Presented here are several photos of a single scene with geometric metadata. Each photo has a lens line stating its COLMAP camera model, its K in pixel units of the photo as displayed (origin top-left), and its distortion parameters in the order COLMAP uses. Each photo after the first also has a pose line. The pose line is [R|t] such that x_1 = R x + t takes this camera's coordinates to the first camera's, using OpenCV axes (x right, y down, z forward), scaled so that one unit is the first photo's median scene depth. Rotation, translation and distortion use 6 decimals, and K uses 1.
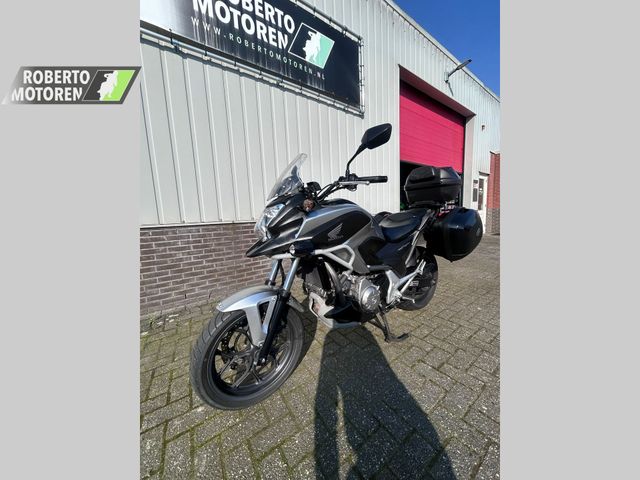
lens RADIAL K [[194.9, 0, 319.5], [0, 194.9, 239.8], [0, 0, 1]] dist [-0.001656, -0.000753]
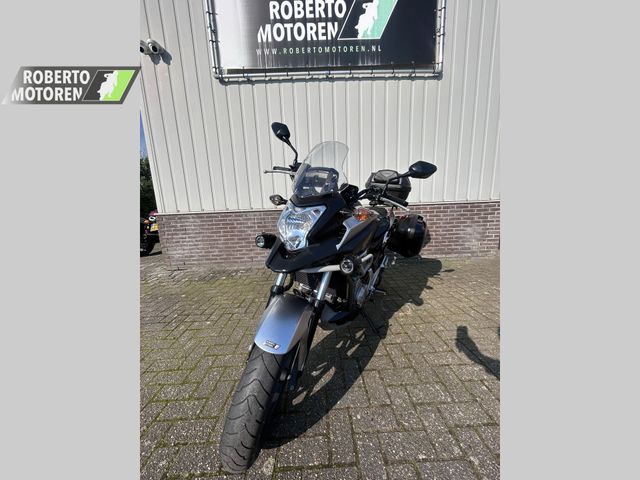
lens RADIAL K [[194.9, 0, 319.4], [0, 194.9, 238.6], [0, 0, 1]] dist [-0.001656, -0.000753]
pose [[0.844996, 0.103712, -0.524619, 0.500243], [-0.059021, 0.993107, 0.101263, -0.048173], [0.531505, -0.054603, 0.845293, 0.053200]]
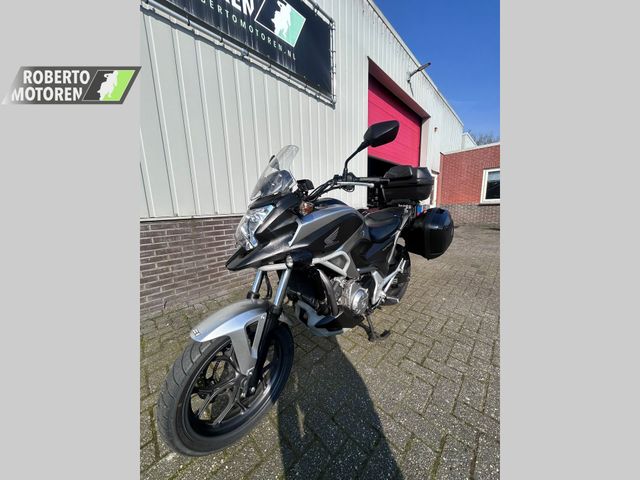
lens RADIAL K [[194.9, 0, 320.0], [0, 194.9, 239.8], [0, 0, 1]] dist [-0.001656, -0.000753]
pose [[0.981146, -0.014085, 0.192752, -0.070194], [0.004761, 0.998799, 0.048754, -0.035288], [-0.193207, -0.046918, 0.980036, 0.061796]]
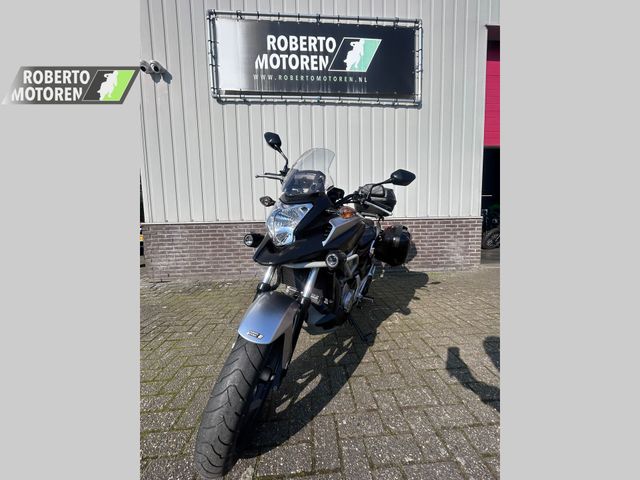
lens RADIAL K [[194.9, 0, 319.4], [0, 194.9, 238.8], [0, 0, 1]] dist [-0.001656, -0.000753]
pose [[0.867479, 0.067430, -0.492883, 0.520538], [-0.074292, 0.997220, 0.005672, -0.004811], [0.491895, 0.031697, 0.870077, 0.042709]]
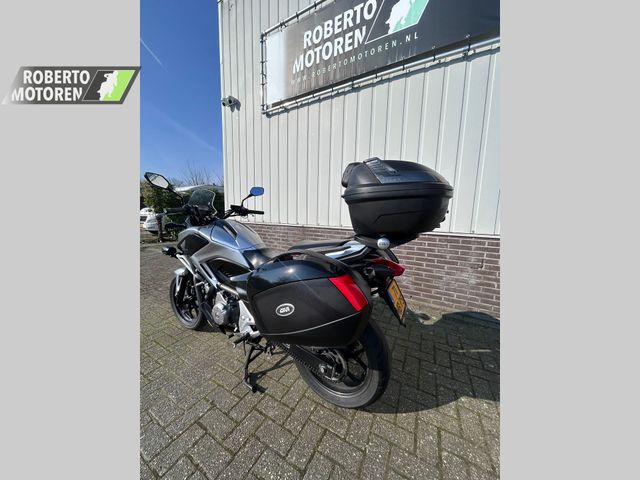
lens RADIAL K [[194.9, 0, 321.3], [0, 194.9, 238.6], [0, 0, 1]] dist [-0.001656, -0.000753]
pose [[0.457278, 0.167059, -0.873492, 0.865702], [-0.139709, 0.983497, 0.114959, -0.199972], [0.878282, 0.069466, 0.473071, 0.585990]]
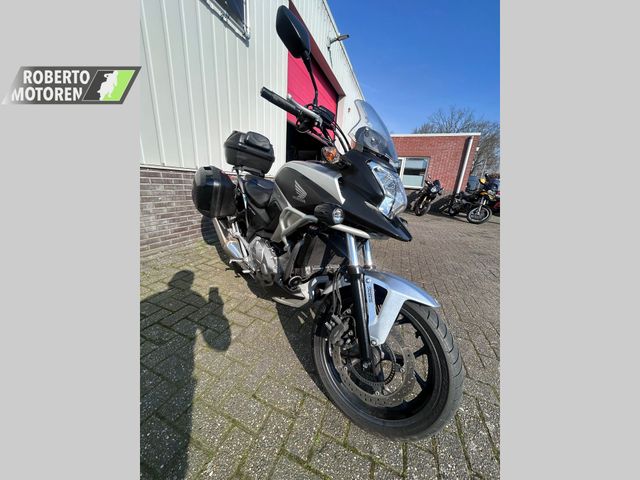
lens RADIAL K [[194.9, 0, 319.8], [0, 194.9, 240.1], [0, 0, 1]] dist [-0.001656, -0.000753]
pose [[0.817653, -0.060969, 0.572473, -0.059628], [-0.043235, 0.985066, 0.166661, 0.009924], [-0.574085, -0.161022, 0.802806, 0.129453]]
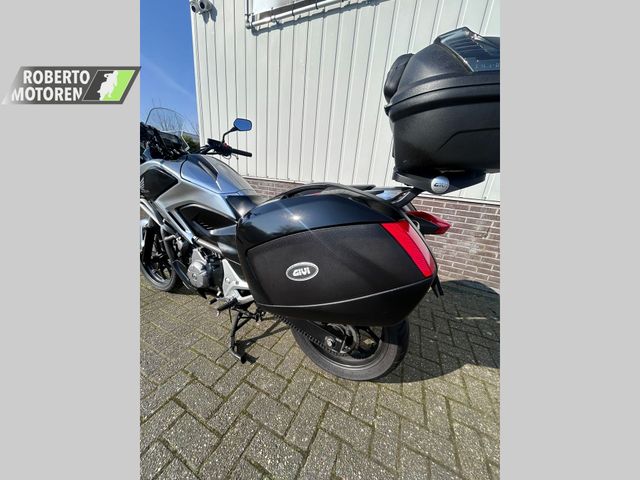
lens RADIAL K [[194.9, 0, 321.5], [0, 194.9, 238.6], [0, 0, 1]] dist [-0.001656, -0.000753]
pose [[0.514219, 0.334033, -0.789937, 0.733746], [-0.207816, 0.942119, 0.263105, -0.127756], [0.832100, 0.028868, 0.553873, 0.597971]]
